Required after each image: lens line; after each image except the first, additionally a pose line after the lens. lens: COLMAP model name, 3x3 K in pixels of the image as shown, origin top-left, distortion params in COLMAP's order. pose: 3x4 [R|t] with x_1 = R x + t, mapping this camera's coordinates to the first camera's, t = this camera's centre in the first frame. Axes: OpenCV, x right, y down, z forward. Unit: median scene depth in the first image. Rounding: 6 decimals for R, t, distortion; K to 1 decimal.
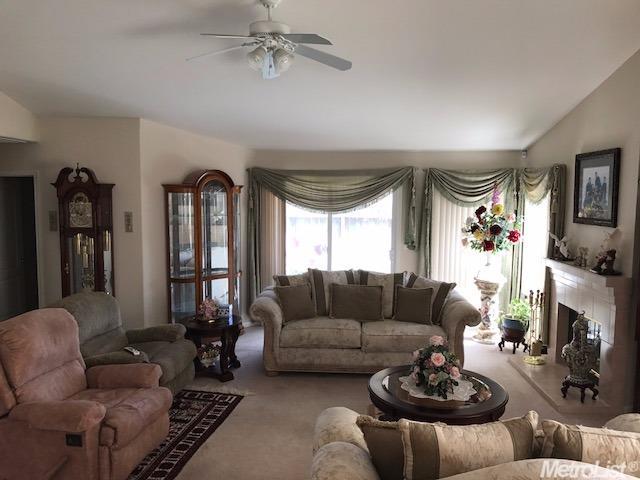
lens RADIAL K [[526.9, 0, 320.6], [0, 526.9, 239.2], [0, 0, 1]] dist [0.029910, -0.022360]
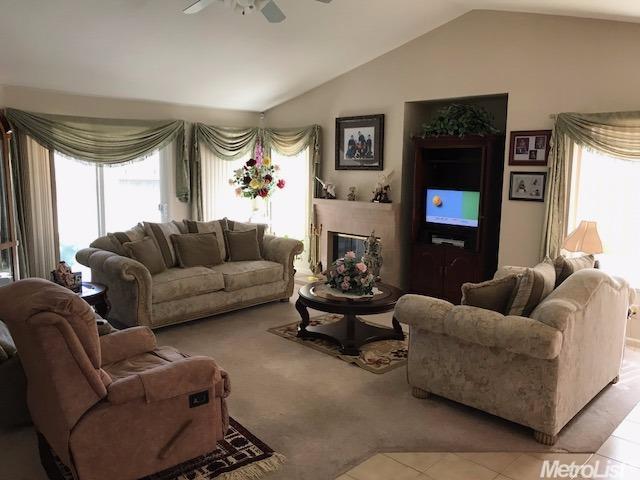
lens RADIAL K [[526.9, 0, 320.9], [0, 526.9, 238.8], [0, 0, 1]] dist [0.029910, -0.022360]
pose [[0.653771, -0.104252, 0.749476, -0.499096], [0.062357, 0.994518, 0.083943, 0.024849], [-0.754119, -0.008144, 0.656688, 0.134927]]
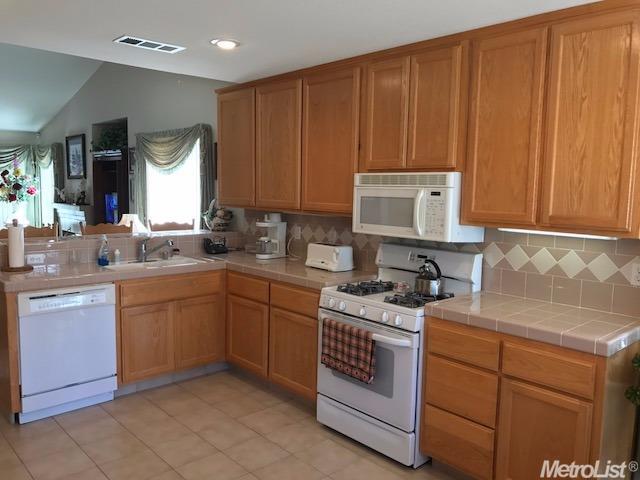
lens RADIAL K [[526.9, 0, 323.2], [0, 526.9, 235.1], [0, 0, 1]] dist [0.029910, -0.022360]
pose [[0.706571, -0.068856, 0.704284, -0.106066], [0.056410, 0.997568, 0.040936, 0.102768], [-0.705390, 0.010805, 0.708737, -0.609092]]
